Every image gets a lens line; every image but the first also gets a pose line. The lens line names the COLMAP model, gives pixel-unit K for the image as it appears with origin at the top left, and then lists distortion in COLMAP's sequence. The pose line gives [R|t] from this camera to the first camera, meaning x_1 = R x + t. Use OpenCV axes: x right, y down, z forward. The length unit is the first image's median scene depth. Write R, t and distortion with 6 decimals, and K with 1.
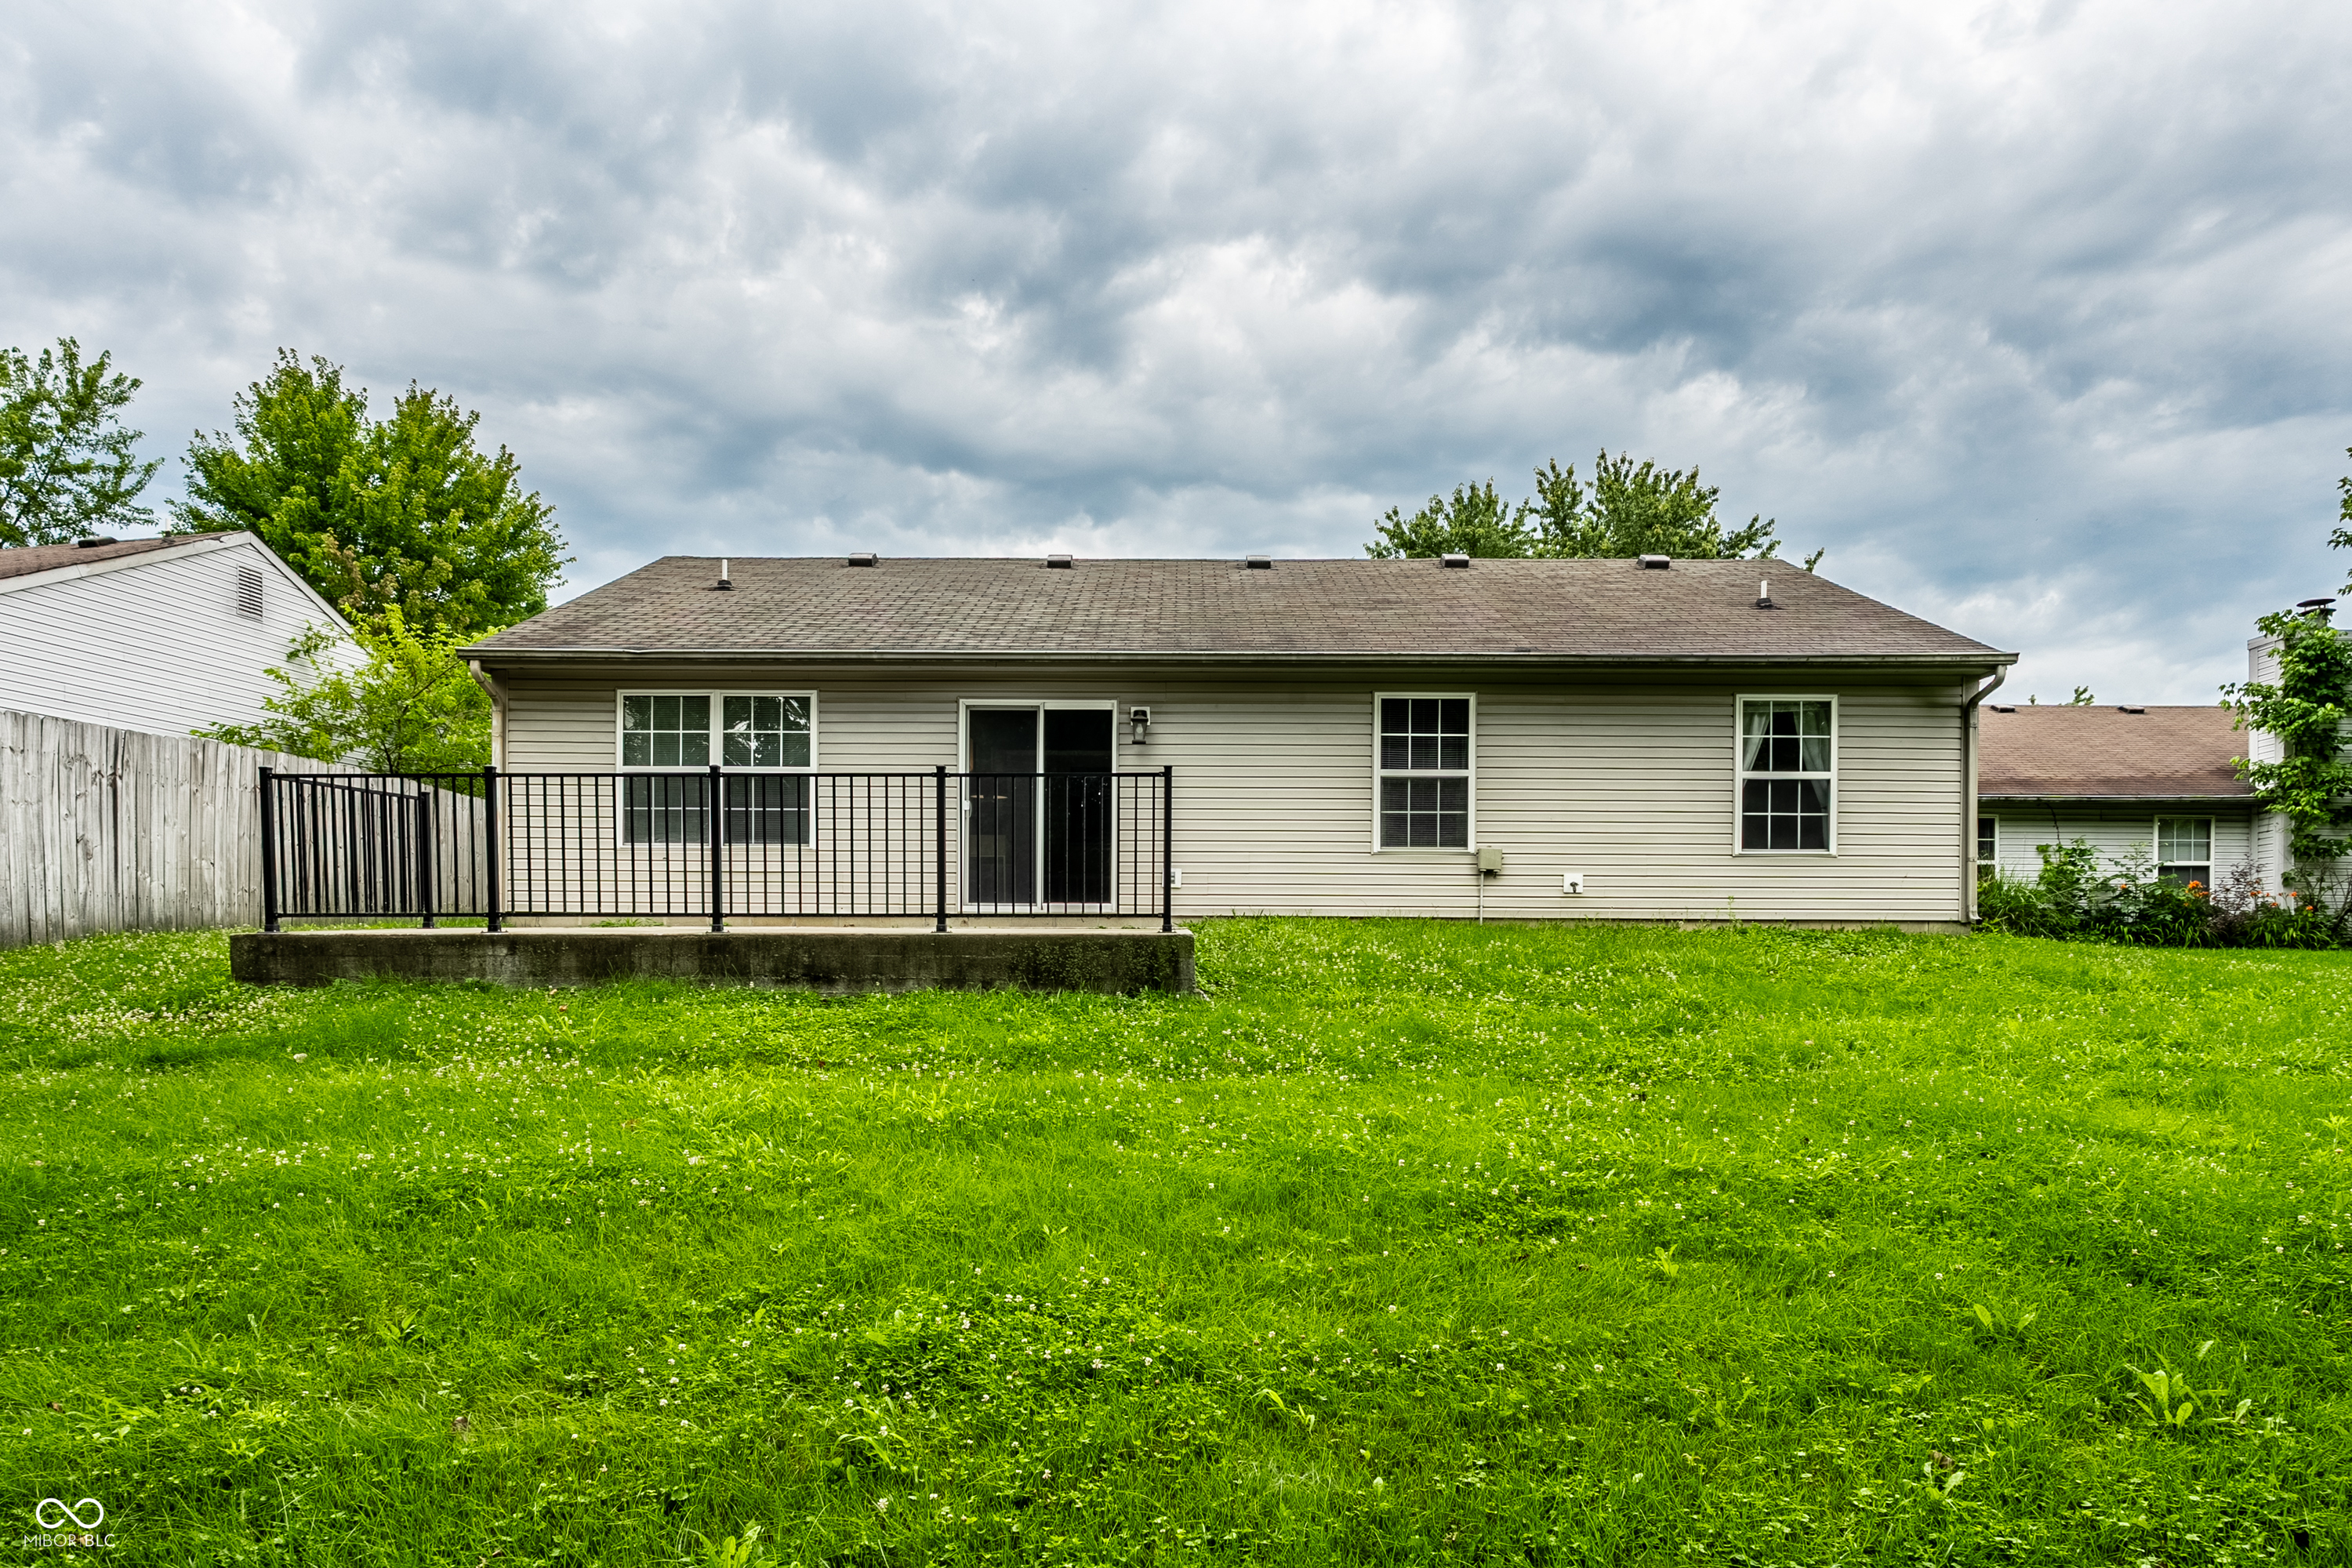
lens RADIAL K [[1084.6, 0, 1176.4], [0, 1084.6, 842.7], [0, 0, 1]] dist [0.000596, -0.000023]
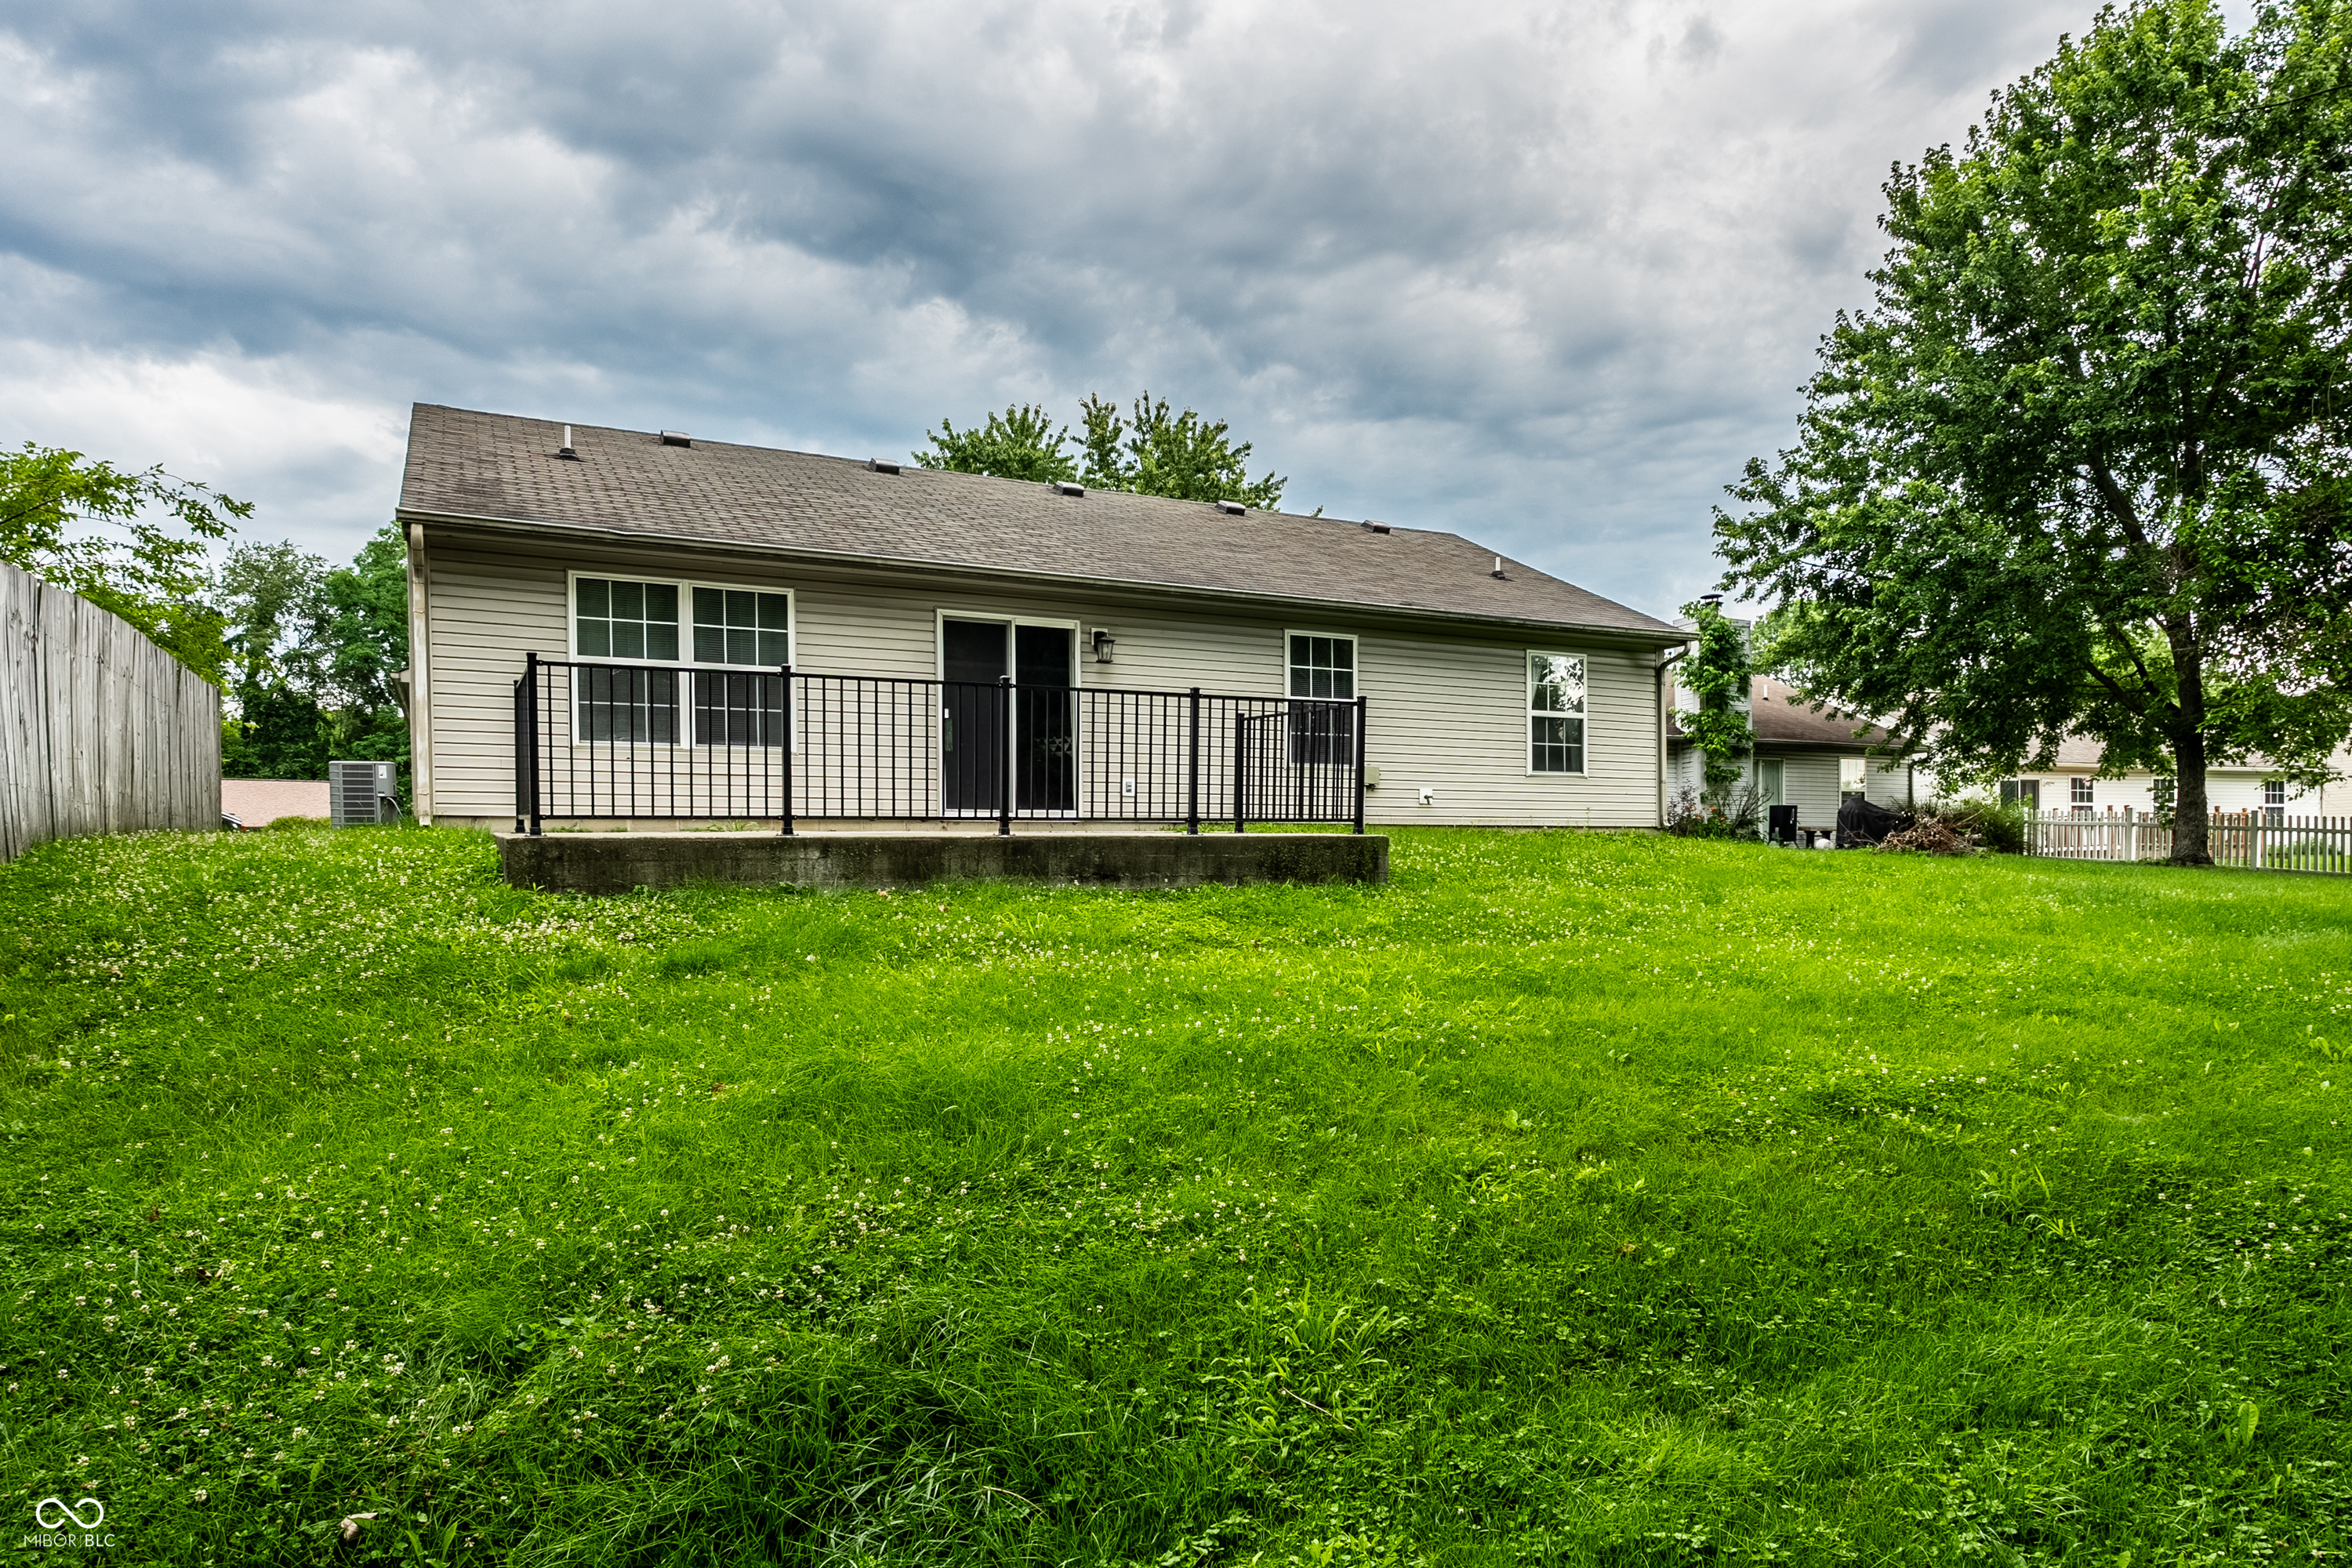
lens RADIAL K [[1039.0, 0, 1168.7], [0, 1039.0, 792.8], [0, 0, 1]] dist [0.002552, 0.000241]
pose [[0.935243, 0.013909, 0.353733, -0.340731], [-0.028429, 0.998951, 0.035885, -0.000112], [-0.352863, -0.043617, 0.934658, -0.002825]]
